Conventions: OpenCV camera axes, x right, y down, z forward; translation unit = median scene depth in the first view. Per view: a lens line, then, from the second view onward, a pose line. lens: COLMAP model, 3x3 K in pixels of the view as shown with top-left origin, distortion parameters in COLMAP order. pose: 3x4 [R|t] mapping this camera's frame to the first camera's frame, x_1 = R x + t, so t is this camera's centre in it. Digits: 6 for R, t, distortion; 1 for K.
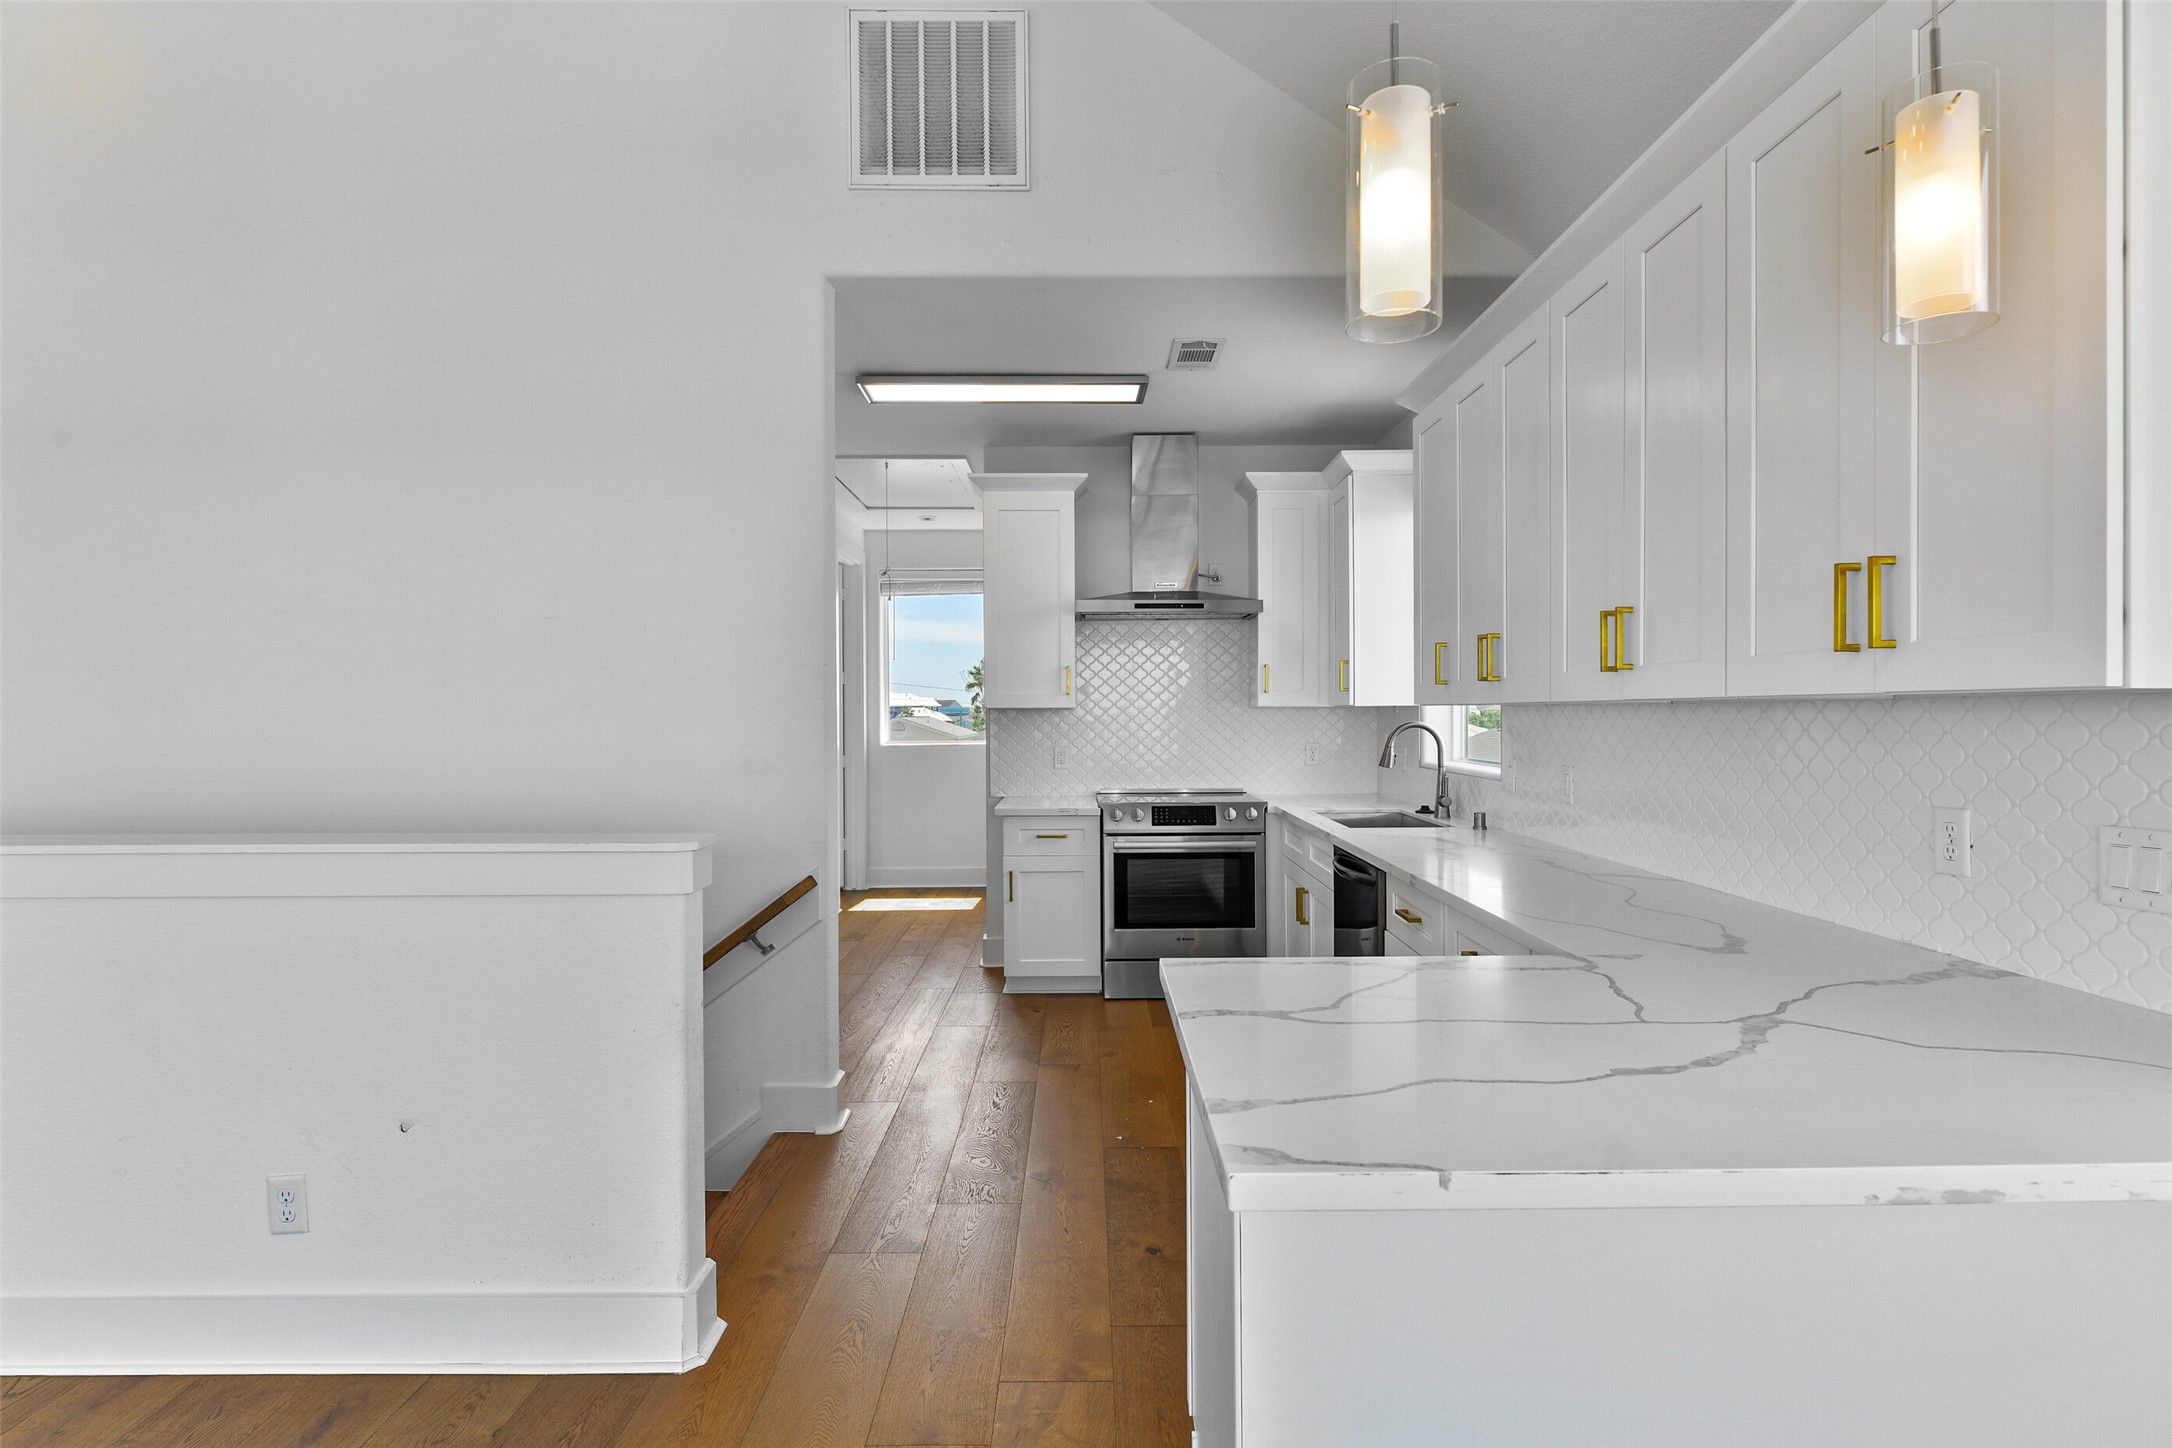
lens RADIAL K [[1064.4, 0, 1085.9], [0, 1064.4, 715.0], [0, 0, 1]] dist [0.000613, 0.000078]
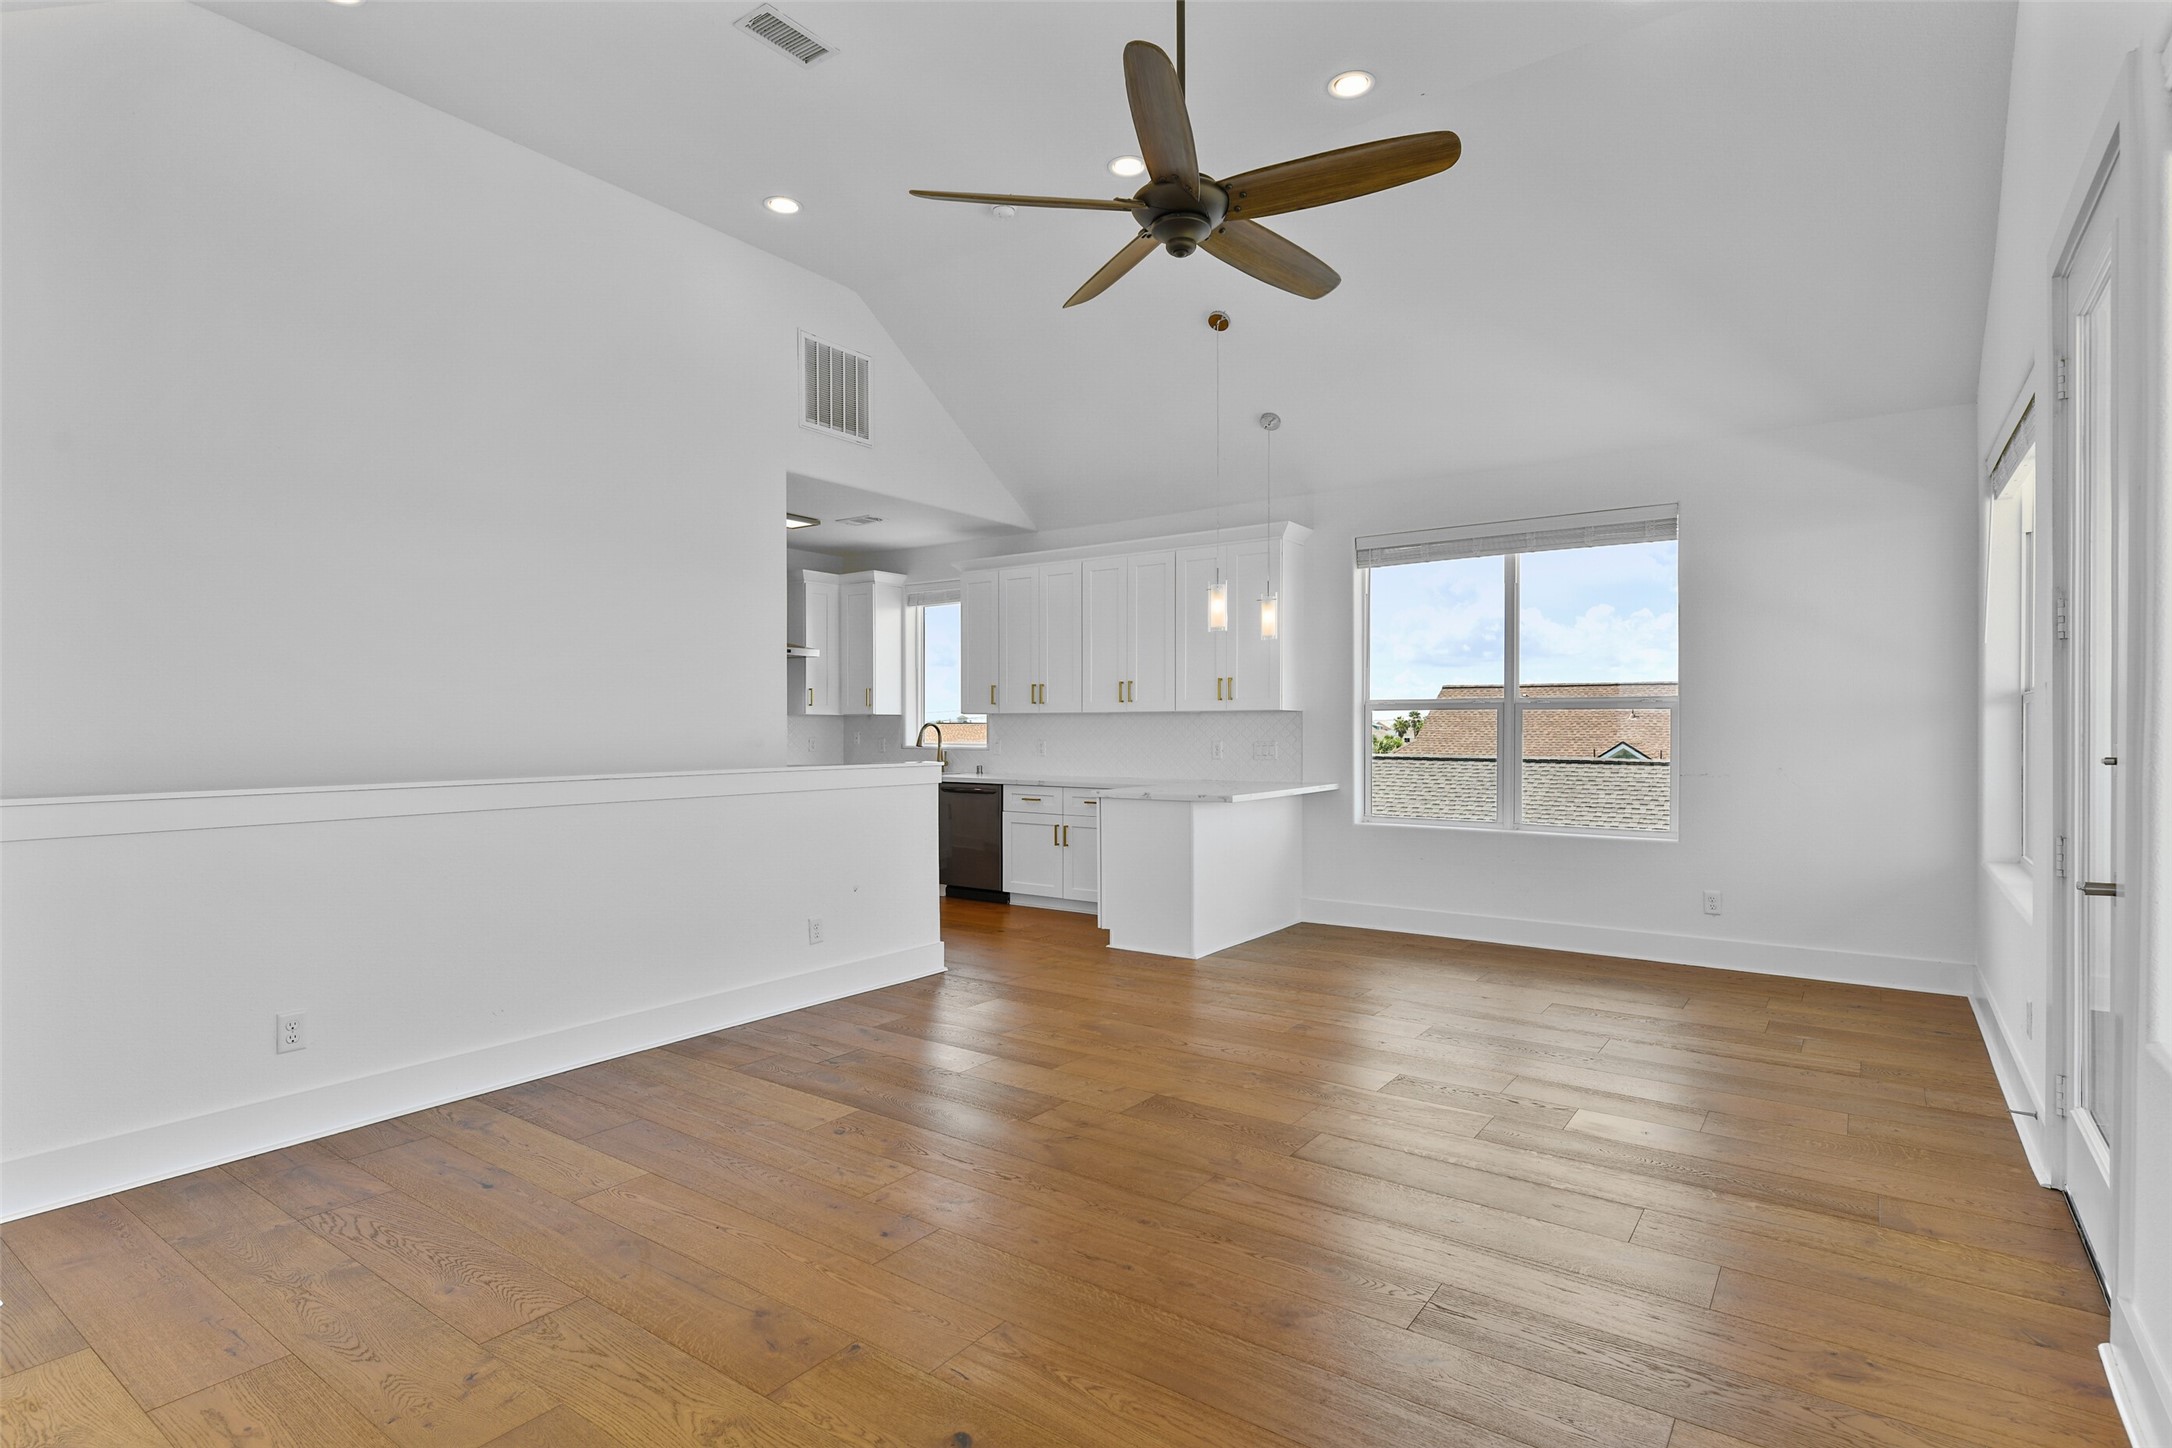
lens RADIAL K [[1087.0, 0, 1096.7], [0, 1087.0, 732.2], [0, 0, 1]] dist [0.000651, -0.000446]
pose [[0.582346, 0.001440, 0.812940, -1.000418], [-0.000328, 0.999999, -0.001537, 0.023768], [-0.812941, 0.000628, 0.582346, -0.349765]]
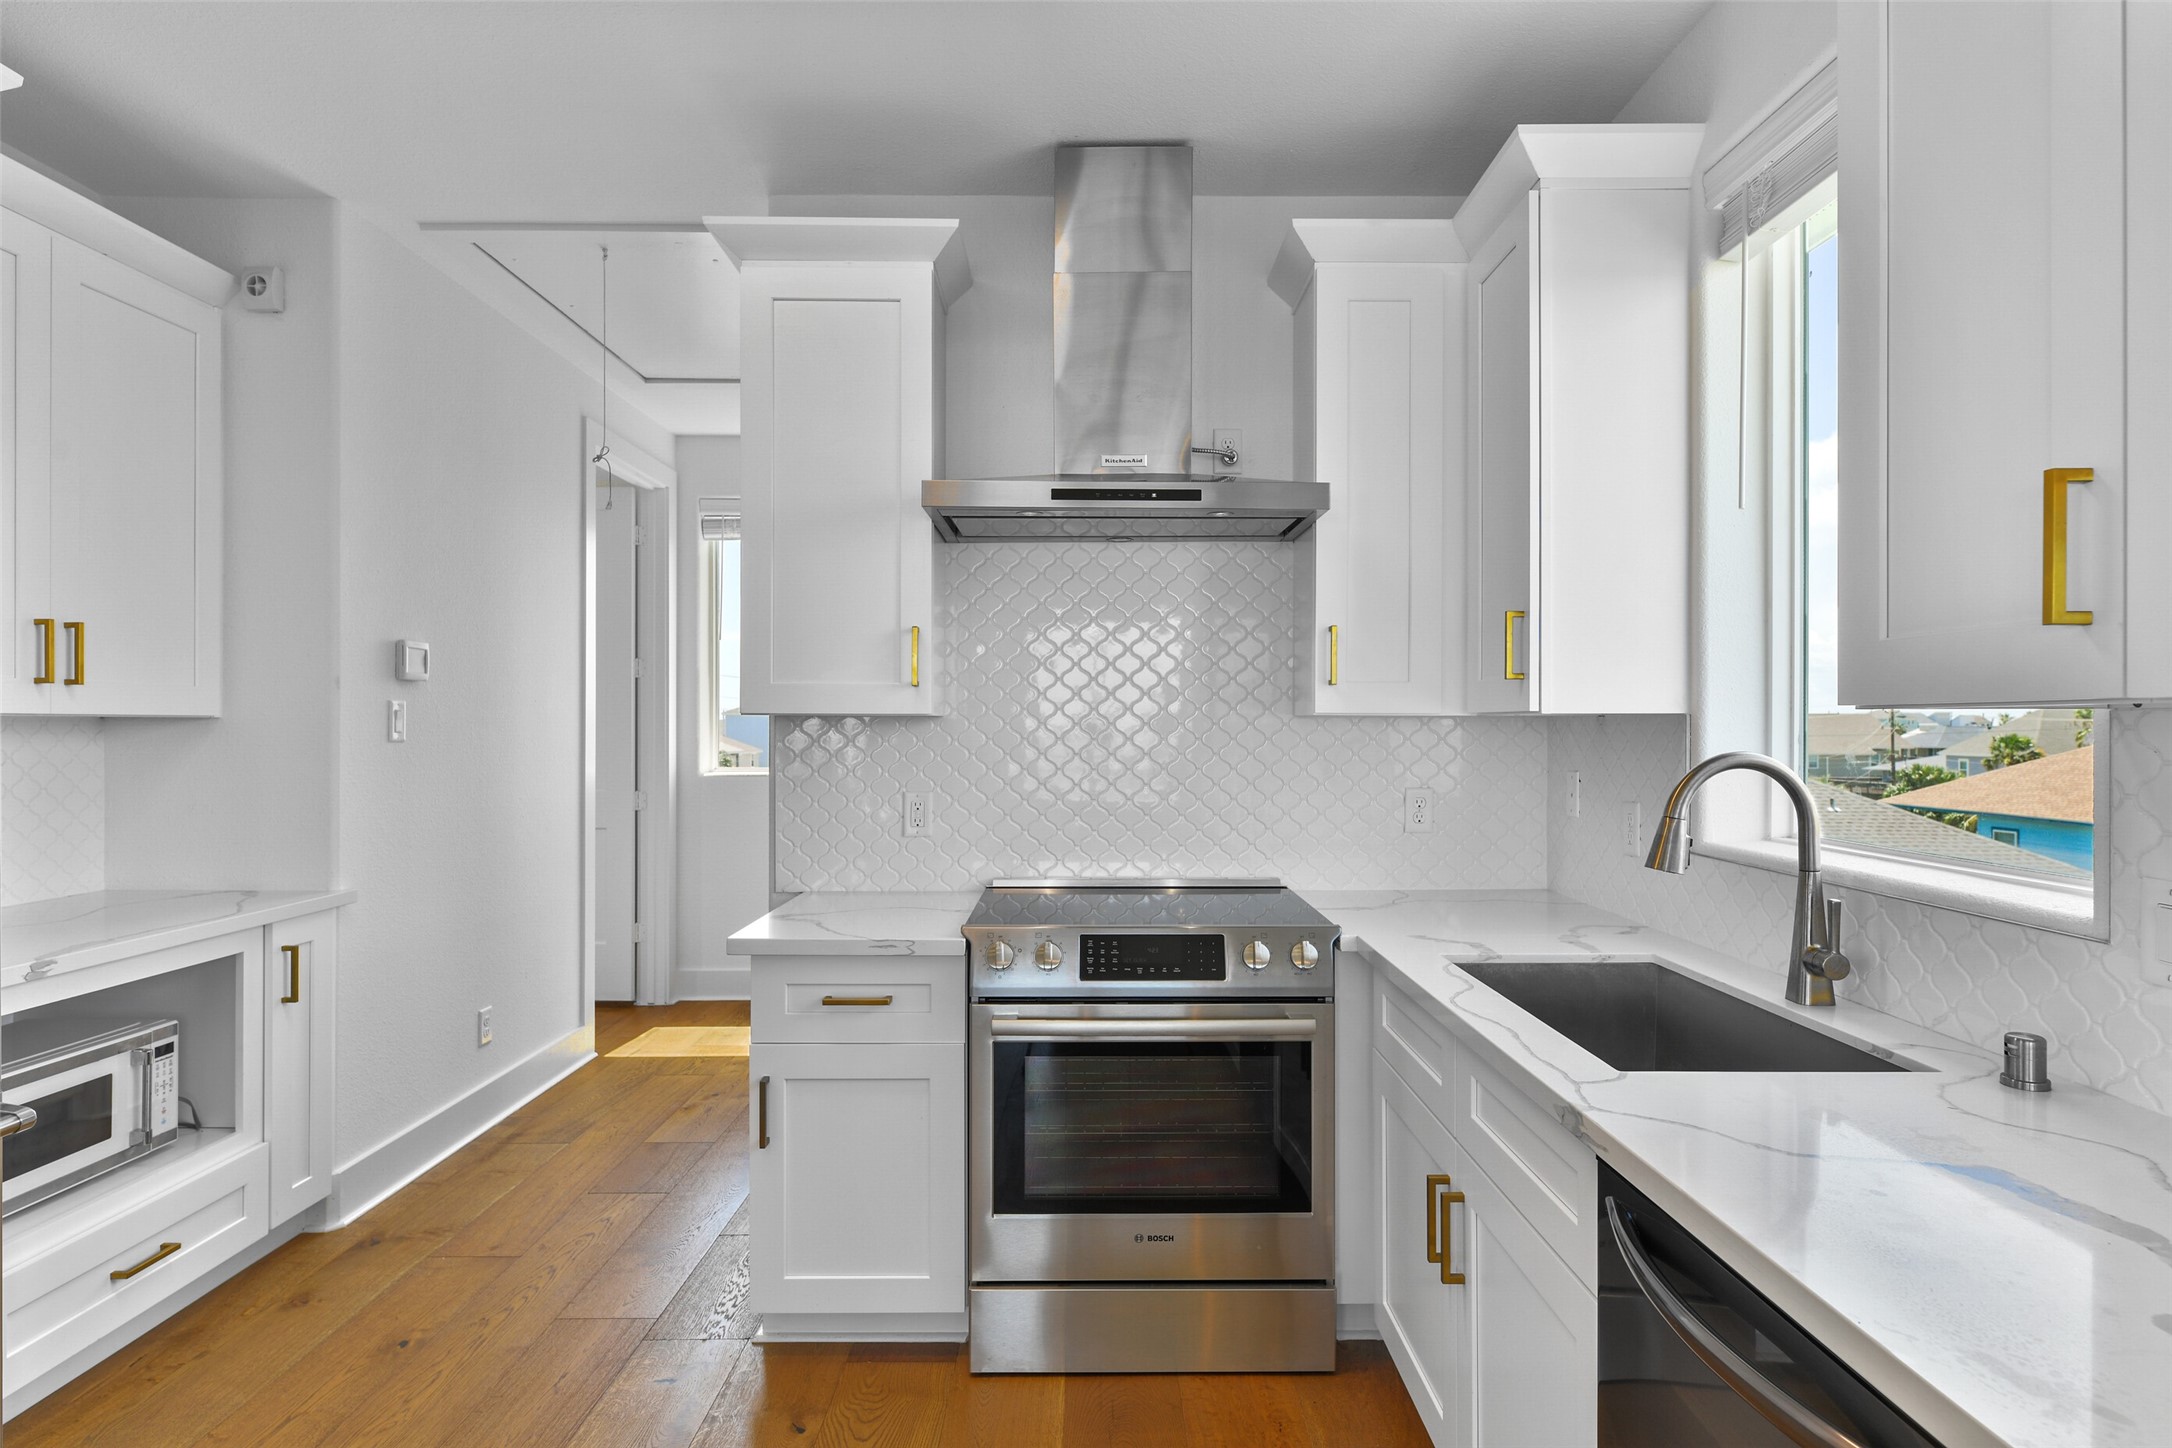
lens RADIAL K [[1153.9, 0, 1086.0], [0, 1153.9, 724.0], [0, 0, 1]] dist [-0.000681, -0.000164]
pose [[0.999972, 0.006603, -0.003499, 0.066123], [-0.006617, 0.999970, -0.003953, -0.001093], [0.003473, 0.003976, 0.999986, 0.522183]]
